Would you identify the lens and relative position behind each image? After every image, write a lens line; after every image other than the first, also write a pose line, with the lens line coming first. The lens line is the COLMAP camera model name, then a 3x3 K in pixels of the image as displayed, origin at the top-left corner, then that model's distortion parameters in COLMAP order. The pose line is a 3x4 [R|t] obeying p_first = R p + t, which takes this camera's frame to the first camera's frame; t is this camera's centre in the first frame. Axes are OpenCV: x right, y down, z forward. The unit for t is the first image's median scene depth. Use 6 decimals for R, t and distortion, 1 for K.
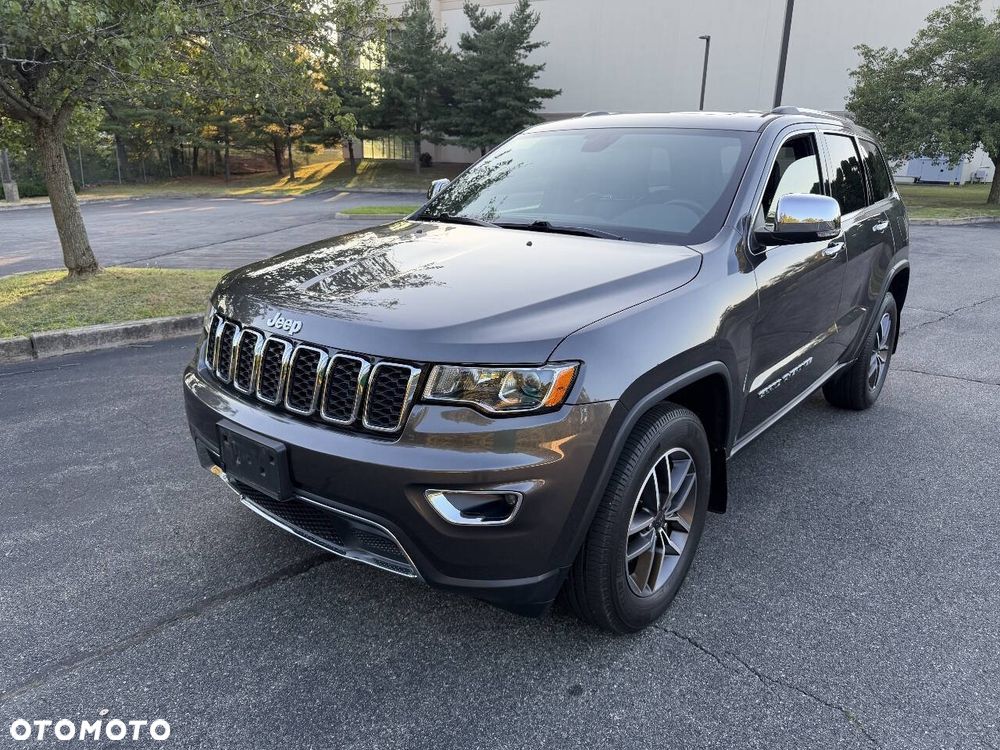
lens RADIAL K [[718.3, 0, 503.6], [0, 718.3, 377.6], [0, 0, 1]] dist [0.011125, -0.014957]
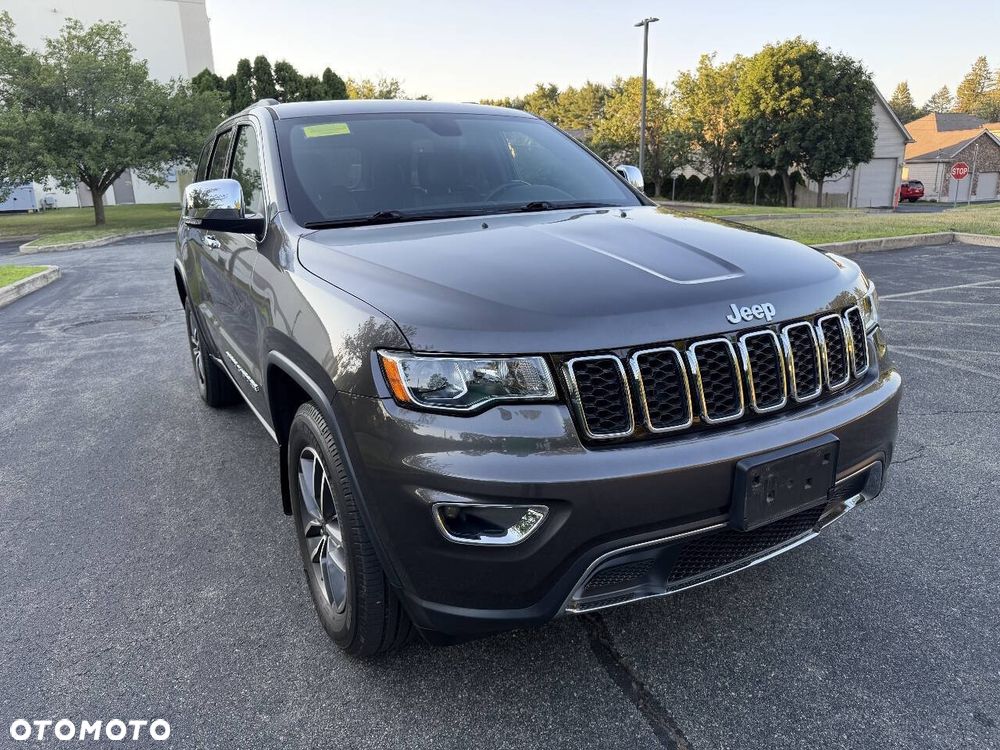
lens RADIAL K [[718.5, 0, 499.2], [0, 718.5, 378.5], [0, 0, 1]] dist [0.009316, -0.011438]
pose [[0.370031, -0.281250, 0.885424, -0.096168], [0.317181, 0.934052, 0.164143, -0.018560], [-0.873197, 0.220102, 0.434835, 0.078207]]
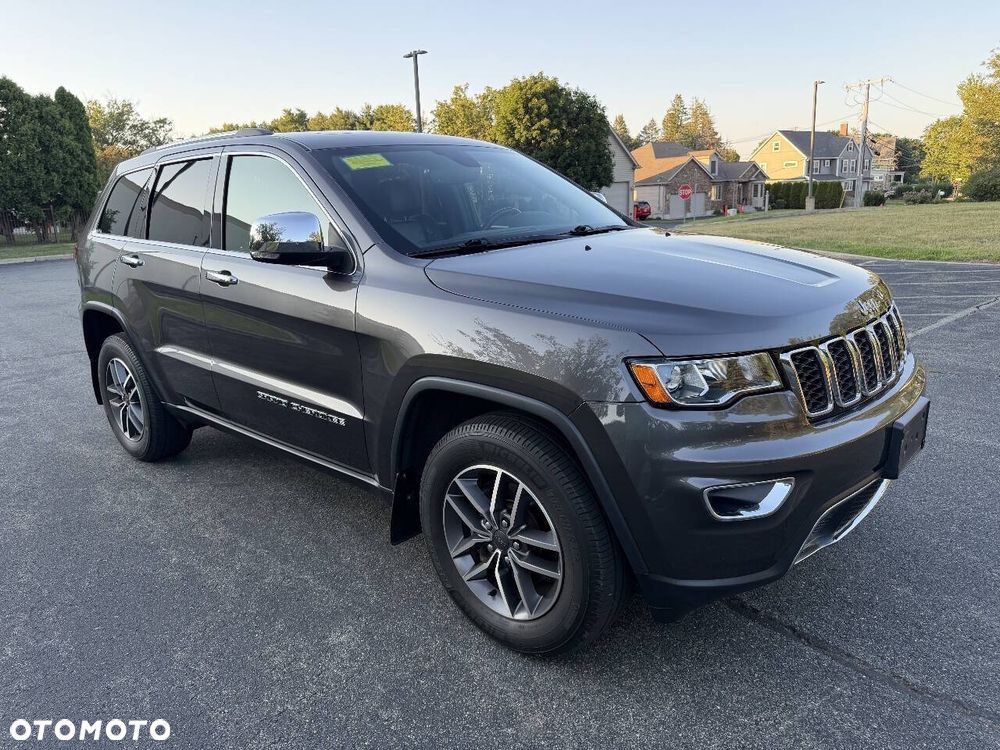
lens RADIAL K [[713.5, 0, 496.6], [0, 713.5, 377.3], [0, 0, 1]] dist [0.050849, -0.071182]
pose [[0.050181, -0.271371, 0.961166, -0.111603], [0.346576, 0.907308, 0.238070, -0.033232], [-0.936679, 0.321170, 0.139580, 0.116390]]
